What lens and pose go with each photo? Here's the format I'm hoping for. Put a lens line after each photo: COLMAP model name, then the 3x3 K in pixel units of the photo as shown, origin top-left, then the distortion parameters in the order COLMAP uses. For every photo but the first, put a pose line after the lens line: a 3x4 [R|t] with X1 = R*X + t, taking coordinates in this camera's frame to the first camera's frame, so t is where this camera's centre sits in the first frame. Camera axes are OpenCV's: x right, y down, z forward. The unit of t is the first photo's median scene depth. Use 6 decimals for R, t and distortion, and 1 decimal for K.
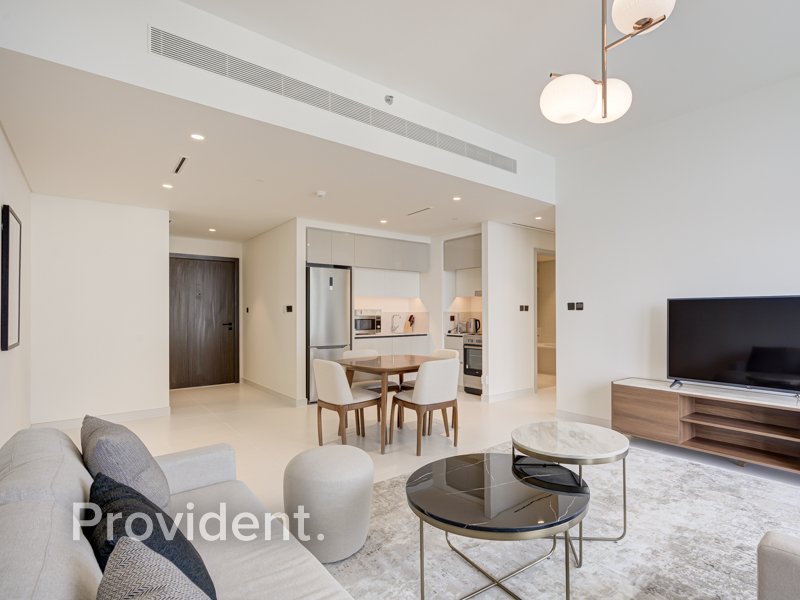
lens RADIAL K [[419.2, 0, 456.6], [0, 419.2, 309.6], [0, 0, 1]] dist [-0.001288, -0.000464]
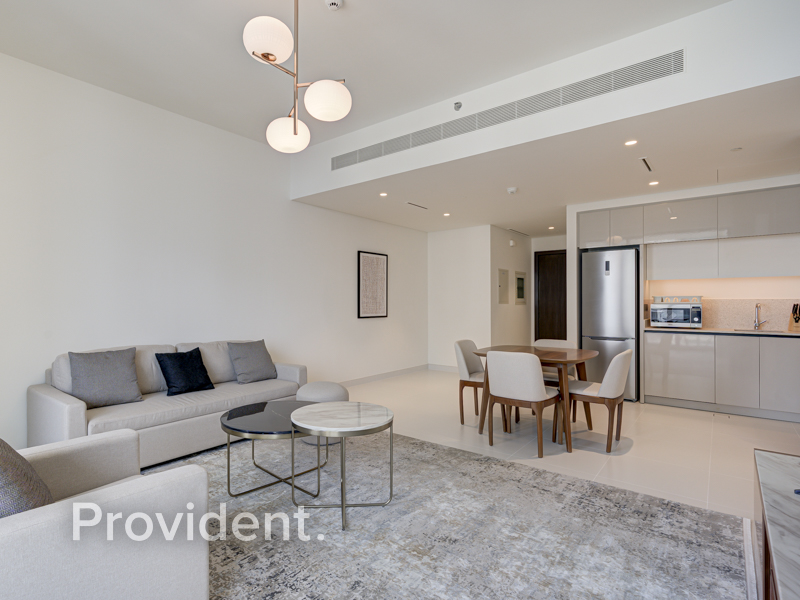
lens RADIAL K [[424.0, 0, 355.8], [0, 424.0, 300.3], [0, 0, 1]] dist [-0.003547, -0.000014]
pose [[0.133490, -0.000963, -0.991050, 0.477208], [0.008879, 0.999961, 0.000224, 0.002073], [0.991010, -0.008830, 0.133493, 0.308720]]
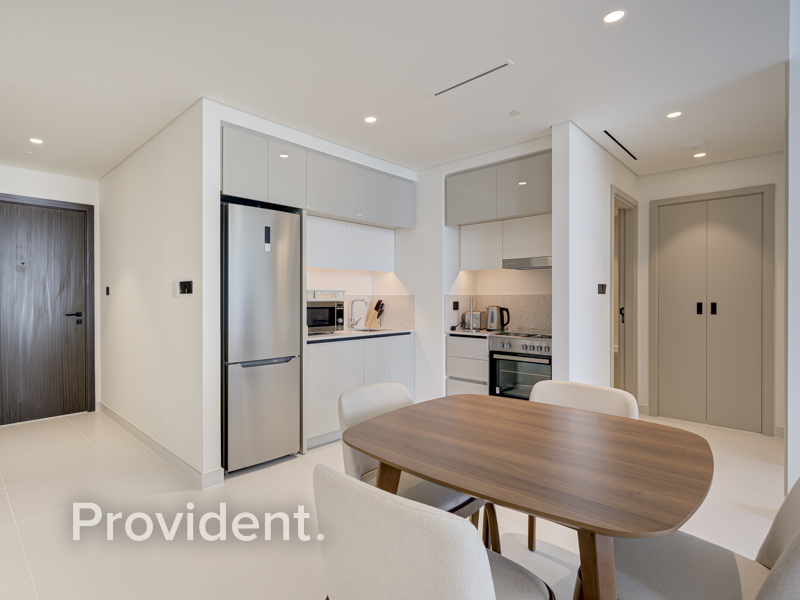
lens RADIAL K [[424.0, 0, 355.8], [0, 424.0, 300.3], [0, 0, 1]] dist [-0.003547, -0.000014]
pose [[0.999038, 0.003289, 0.043739, -0.192346], [-0.003896, 0.999897, 0.013782, 0.005492], [-0.043689, -0.013939, 0.998948, 0.426037]]
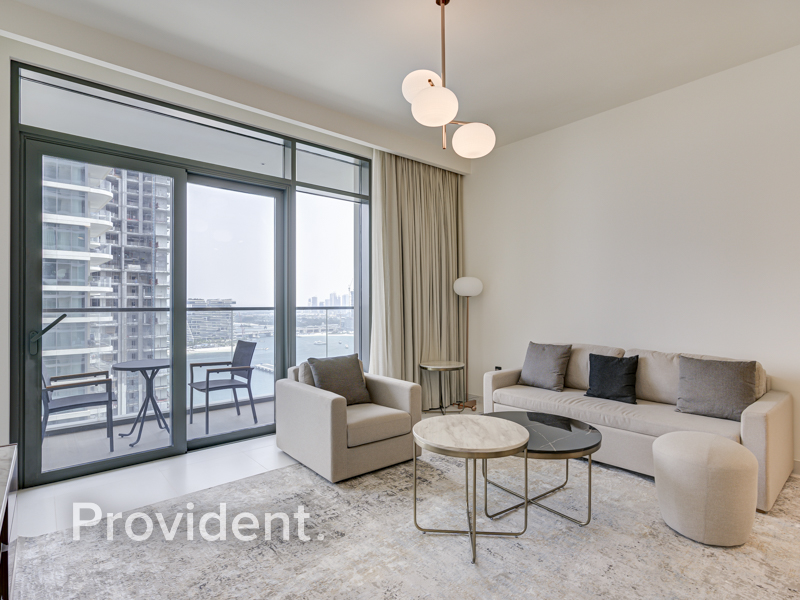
lens RADIAL K [[415.0, 0, 412.4], [0, 415.0, 302.0], [0, 0, 1]] dist [-0.000716, -0.000070]
pose [[-0.999971, 0.007208, 0.002339, 0.137501], [0.007169, 0.999844, -0.016114, 0.006219], [-0.002455, -0.016097, -0.999867, 0.687625]]
